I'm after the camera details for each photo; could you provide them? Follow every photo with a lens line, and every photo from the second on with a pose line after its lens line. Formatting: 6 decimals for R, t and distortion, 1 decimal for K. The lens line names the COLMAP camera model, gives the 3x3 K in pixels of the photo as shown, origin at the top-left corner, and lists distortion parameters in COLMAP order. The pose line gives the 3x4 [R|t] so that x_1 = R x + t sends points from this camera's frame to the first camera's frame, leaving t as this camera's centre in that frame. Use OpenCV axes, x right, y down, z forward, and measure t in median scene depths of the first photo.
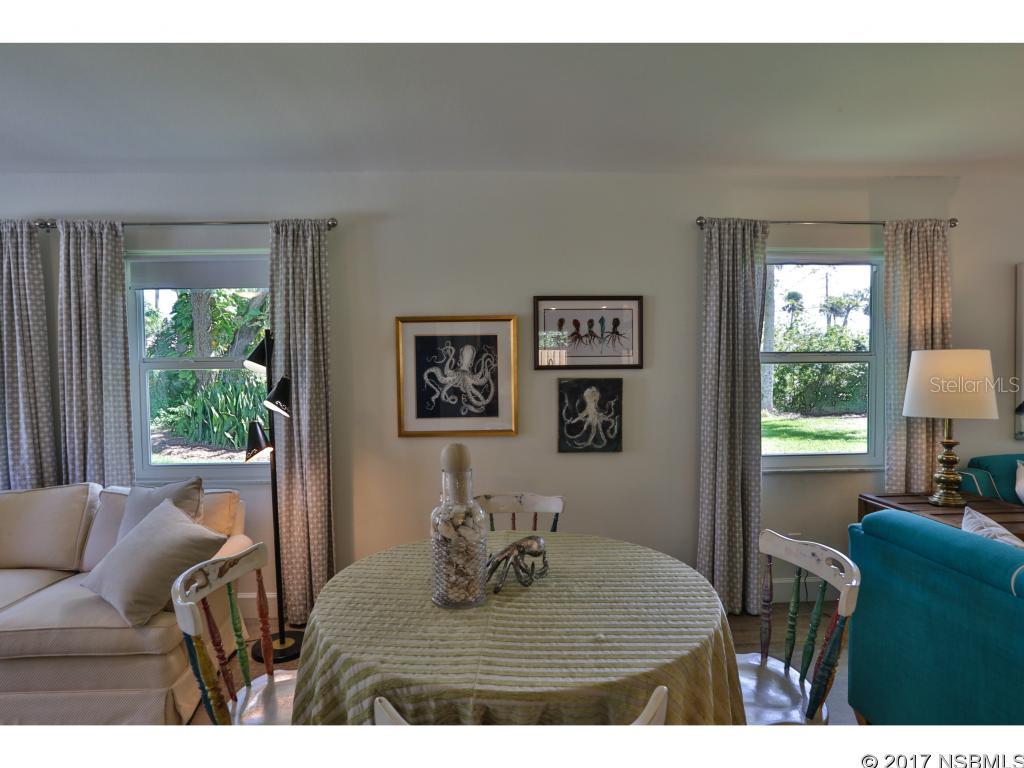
lens RADIAL K [[558.1, 0, 513.4], [0, 558.1, 386.4], [0, 0, 1]] dist [-0.059906, 0.034562]
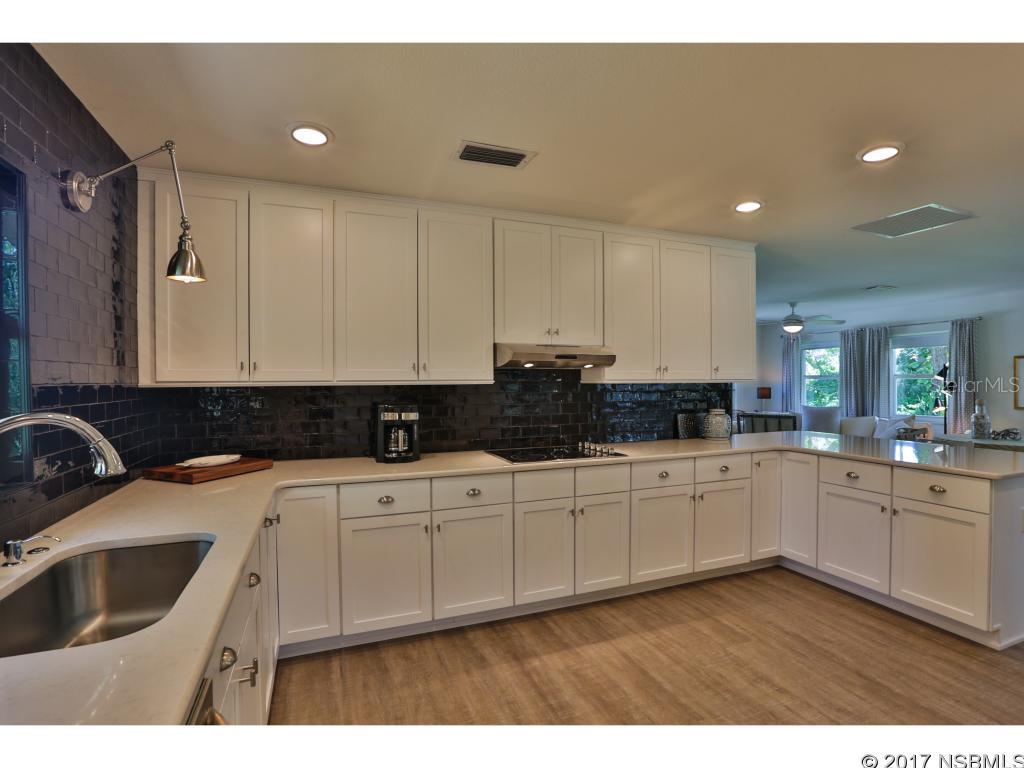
lens RADIAL K [[498.5, 0, 506.1], [0, 498.5, 387.3], [0, 0, 1]] dist [-0.050884, 0.017874]
pose [[0.308694, 0.020509, -0.950940, 1.058903], [-0.026382, 0.999567, 0.012993, 0.034197], [0.950796, 0.021076, 0.309101, -1.638266]]
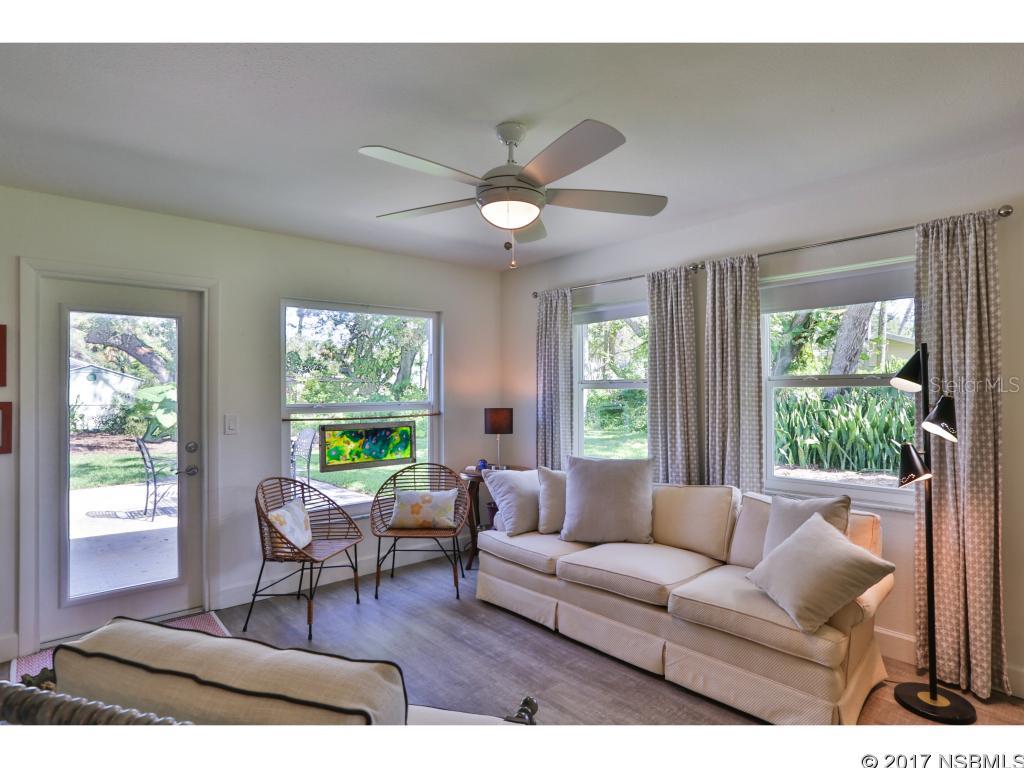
lens RADIAL K [[558.1, 0, 513.4], [0, 558.1, 386.4], [0, 0, 1]] dist [-0.059906, 0.034562]
pose [[0.630507, 0.001017, -0.776183, -0.160129], [-0.024161, 0.999540, -0.018316, 0.000210], [0.775807, 0.030302, 0.630242, -0.081439]]
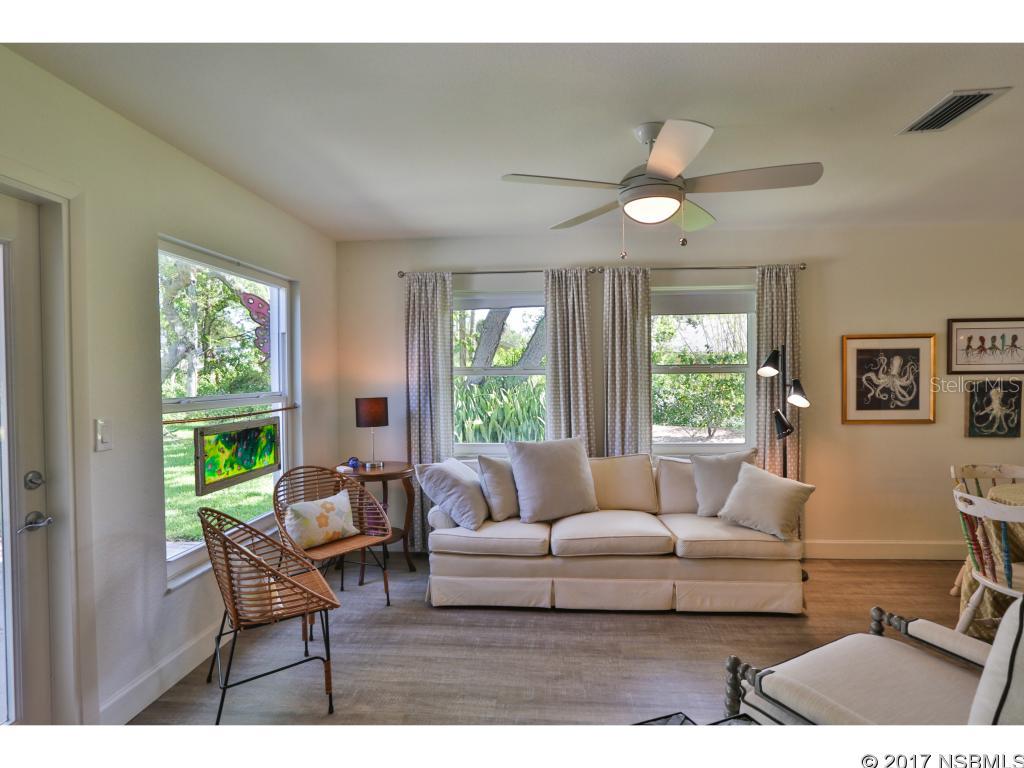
lens RADIAL K [[558.1, 0, 513.4], [0, 558.1, 386.4], [0, 0, 1]] dist [-0.059906, 0.034562]
pose [[0.991189, 0.003273, -0.132413, -0.861402], [-0.004749, 0.999930, -0.010839, 0.018722], [0.132368, 0.011372, 0.991135, -0.443039]]
